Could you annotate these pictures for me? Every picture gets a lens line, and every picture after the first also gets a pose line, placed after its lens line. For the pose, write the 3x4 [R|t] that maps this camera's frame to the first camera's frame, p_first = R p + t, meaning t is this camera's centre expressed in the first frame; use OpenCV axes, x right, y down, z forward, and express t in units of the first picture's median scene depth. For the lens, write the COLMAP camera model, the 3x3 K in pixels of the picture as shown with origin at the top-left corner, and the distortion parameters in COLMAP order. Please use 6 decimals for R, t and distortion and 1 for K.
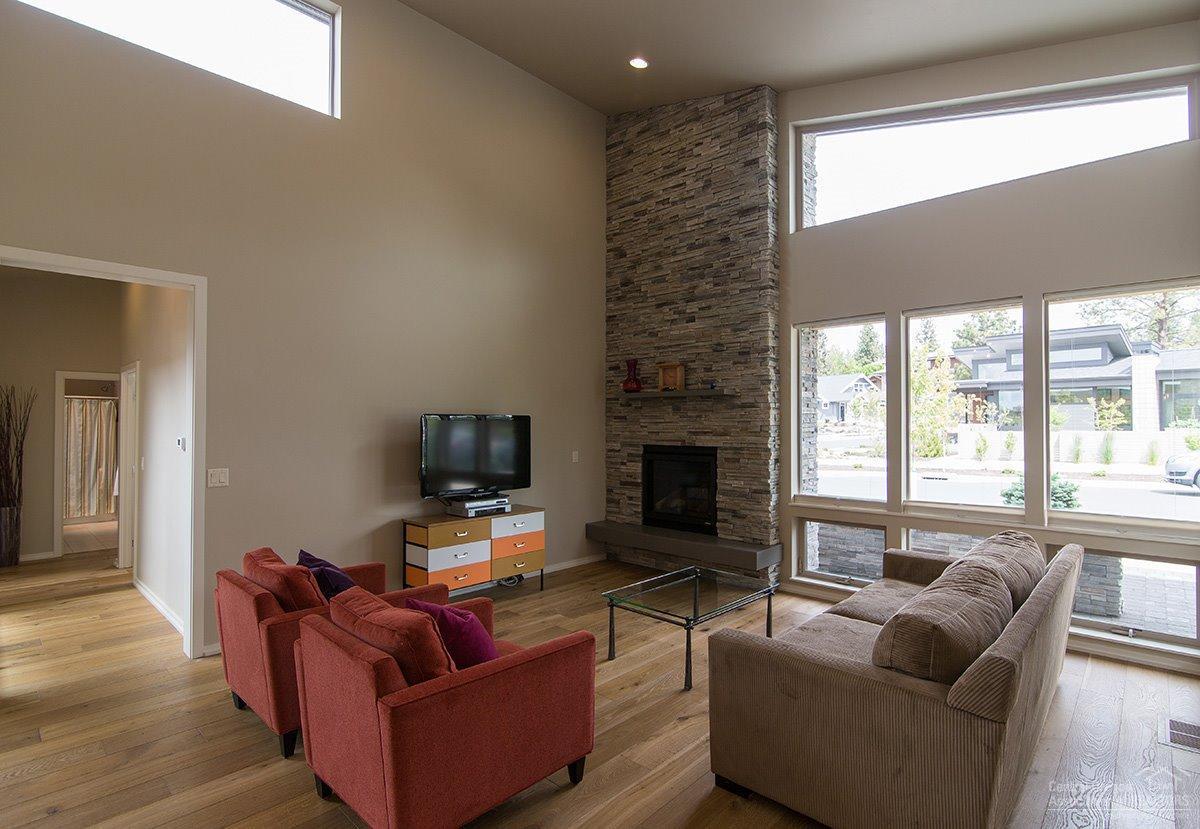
lens RADIAL K [[589.6, 0, 622.1], [0, 589.6, 412.8], [0, 0, 1]] dist [-0.001579, -0.000184]
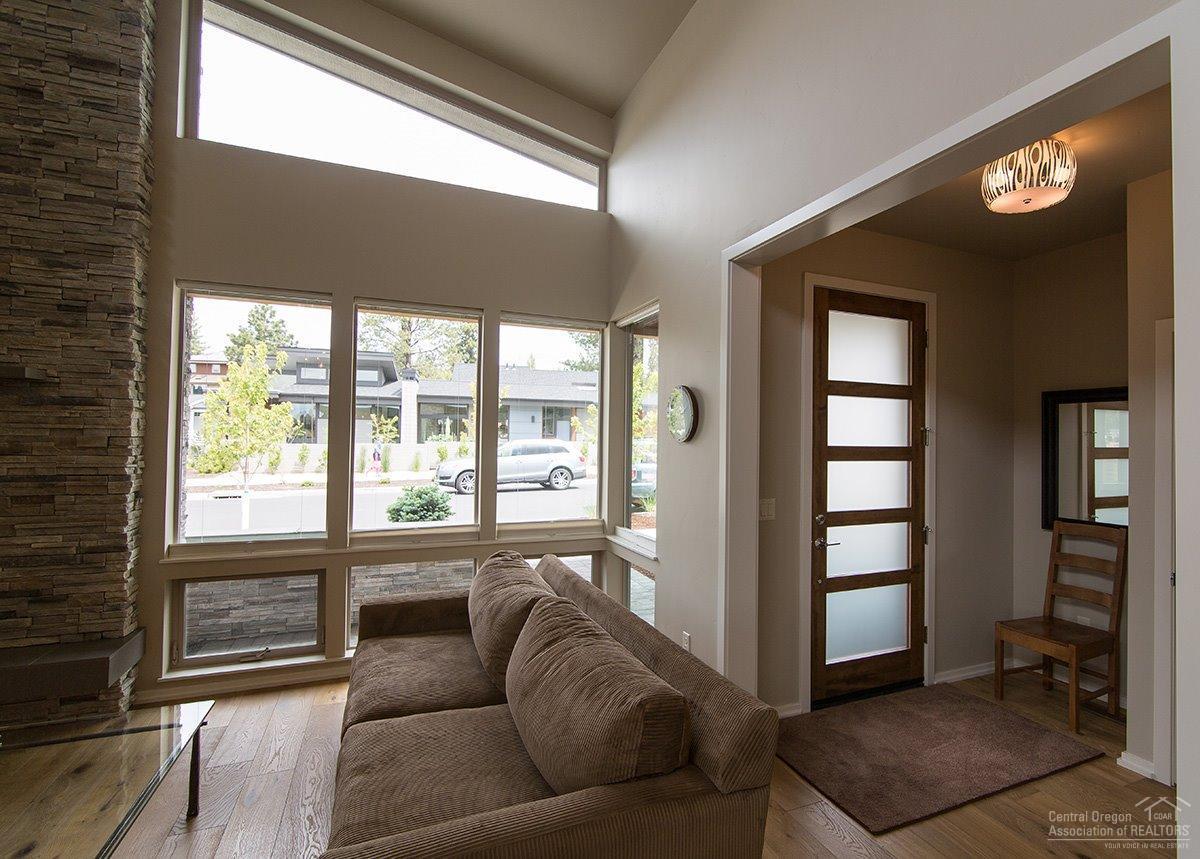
lens RADIAL K [[584.8, 0, 641.8], [0, 584.8, 429.5], [0, 0, 1]] dist [-0.003711, -0.001260]
pose [[0.403766, 0.022552, 0.914584, -0.079430], [-0.029789, 0.999490, -0.011495, 0.004985], [-0.914377, -0.022603, 0.404232, 0.270089]]
